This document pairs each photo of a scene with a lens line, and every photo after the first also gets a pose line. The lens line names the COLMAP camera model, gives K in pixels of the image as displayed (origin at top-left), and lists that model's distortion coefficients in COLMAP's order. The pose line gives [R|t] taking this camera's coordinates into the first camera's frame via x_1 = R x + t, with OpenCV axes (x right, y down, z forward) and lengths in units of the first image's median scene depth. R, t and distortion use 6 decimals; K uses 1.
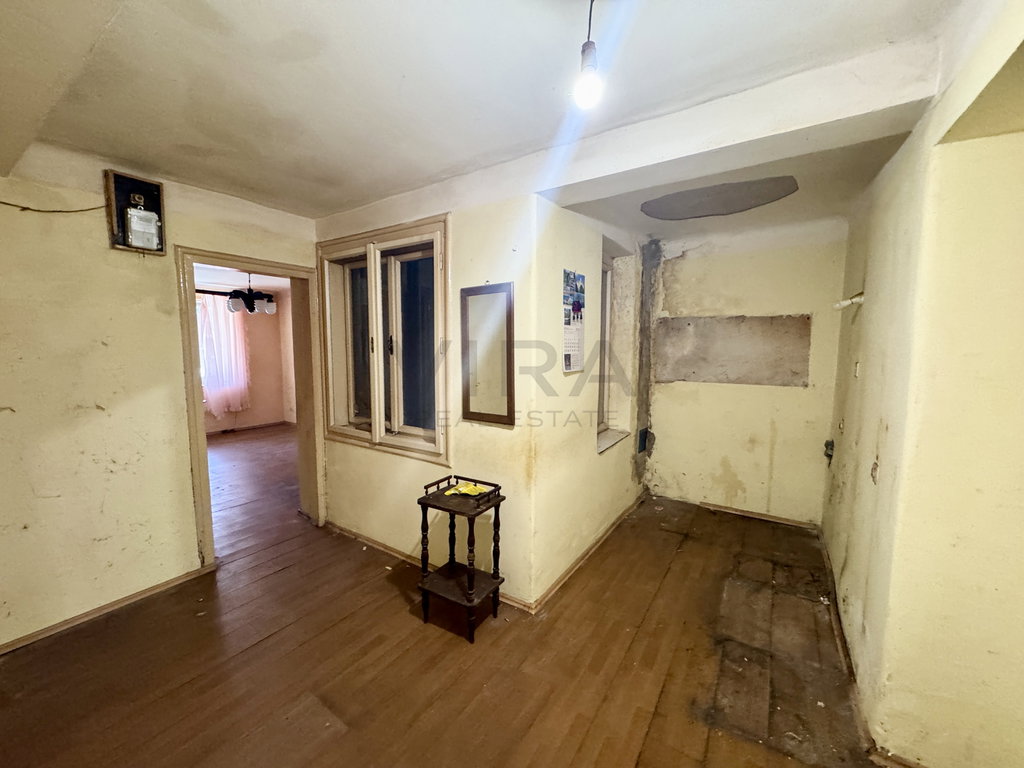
lens RADIAL K [[406.6, 0, 509.3], [0, 406.6, 384.1], [0, 0, 1]] dist [-0.004178, 0.000197]
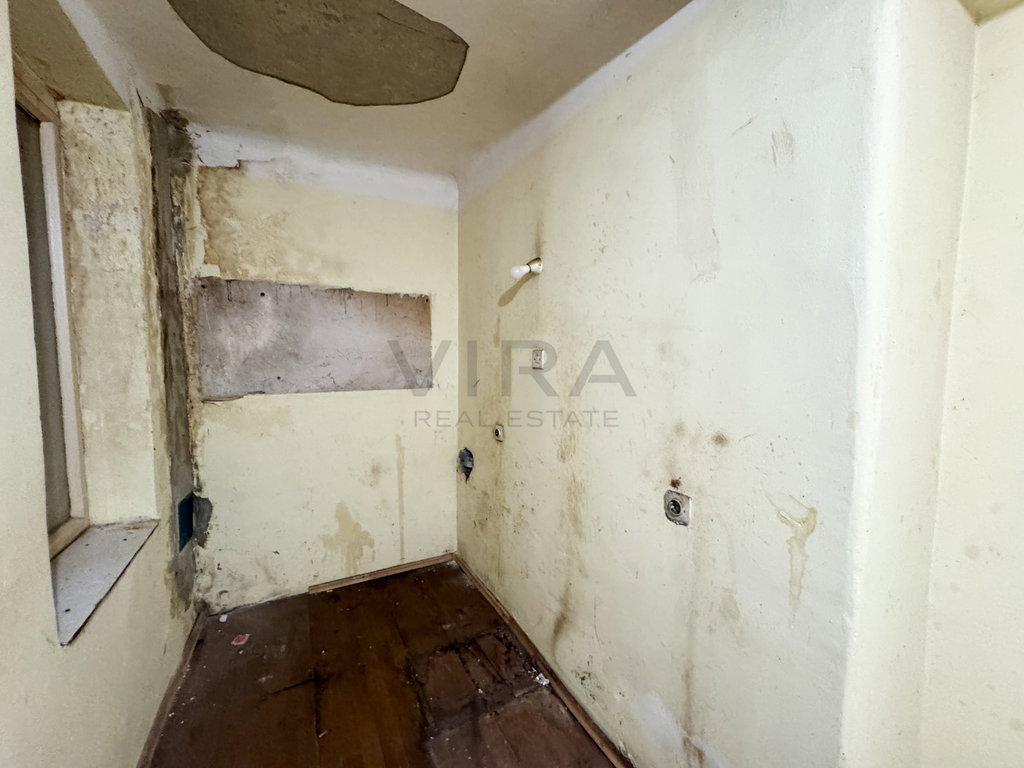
lens RADIAL K [[406.6, 0, 510.6], [0, 406.6, 384.3], [0, 0, 1]] dist [-0.004178, 0.000197]
pose [[0.472830, -0.067933, 0.878531, 0.107843], [0.081373, 0.996130, 0.033231, -0.012968], [-0.877388, 0.055776, 0.476528, 0.477217]]
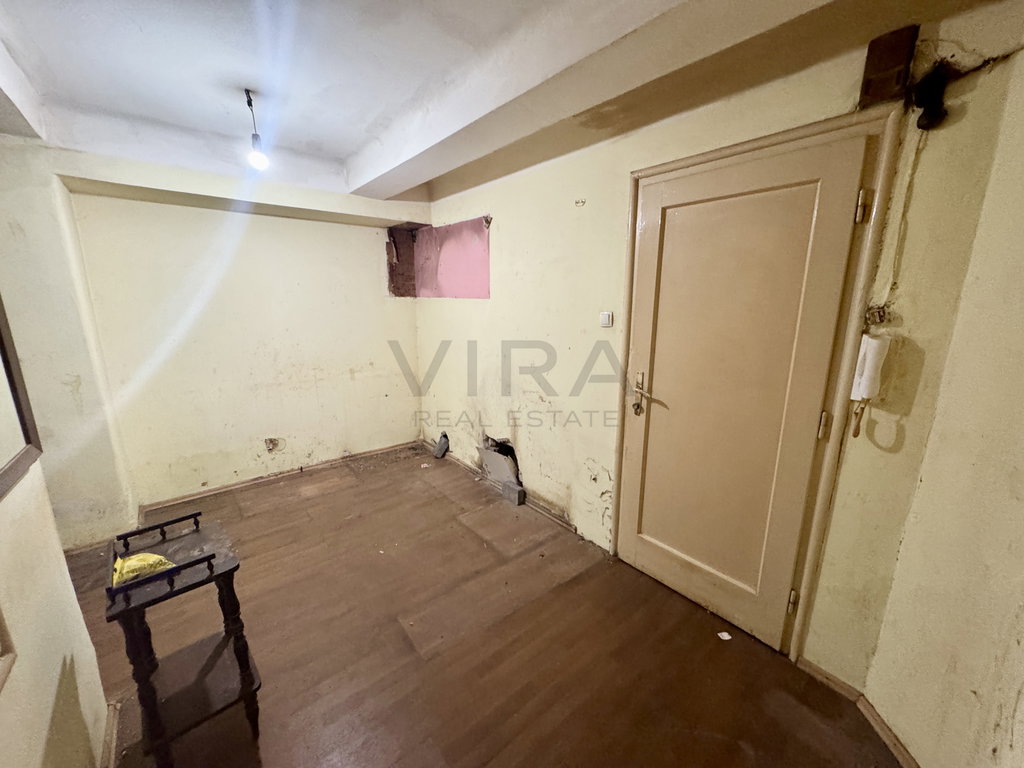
lens RADIAL K [[406.6, 0, 506.7], [0, 406.6, 384.7], [0, 0, 1]] dist [-0.004178, 0.000197]
pose [[-0.956085, -0.069017, 0.284848, -0.479881], [0.021457, 0.952789, 0.302873, -0.089638], [-0.292304, 0.295685, -0.909466, 0.854315]]
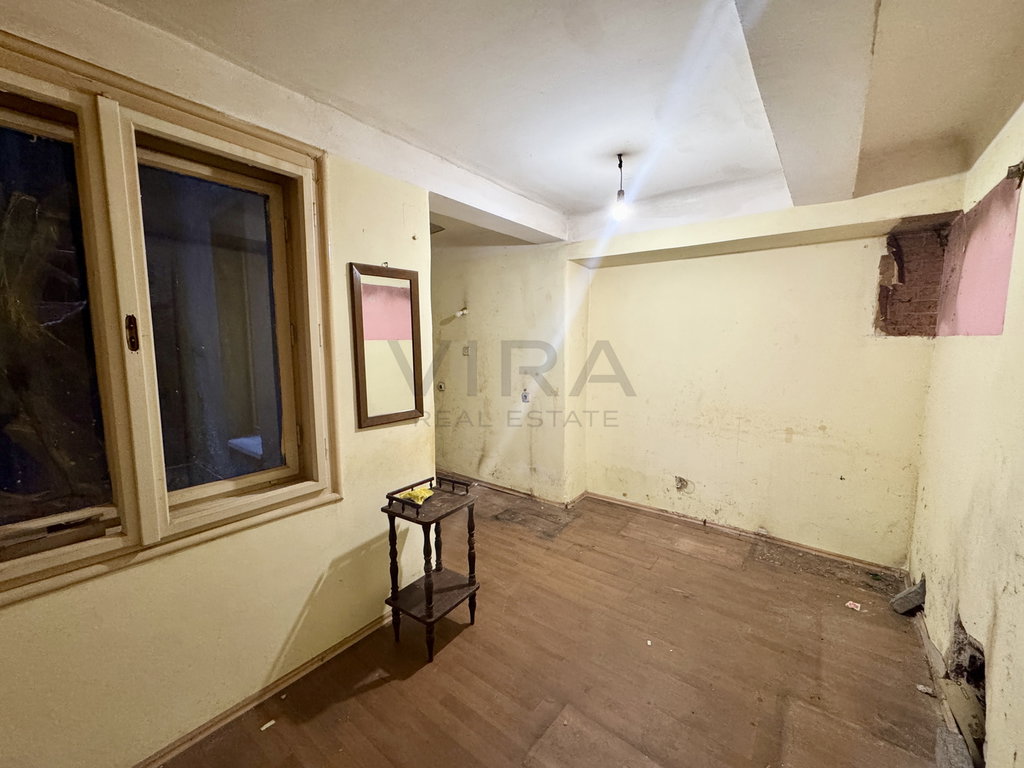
lens RADIAL K [[406.6, 0, 512.1], [0, 406.6, 384.2], [0, 0, 1]] dist [-0.004178, 0.000197]
pose [[0.075386, -0.109814, 0.991089, -0.636525], [0.094239, 0.990253, 0.102553, -0.039464], [-0.992691, 0.085668, 0.085000, 0.462429]]
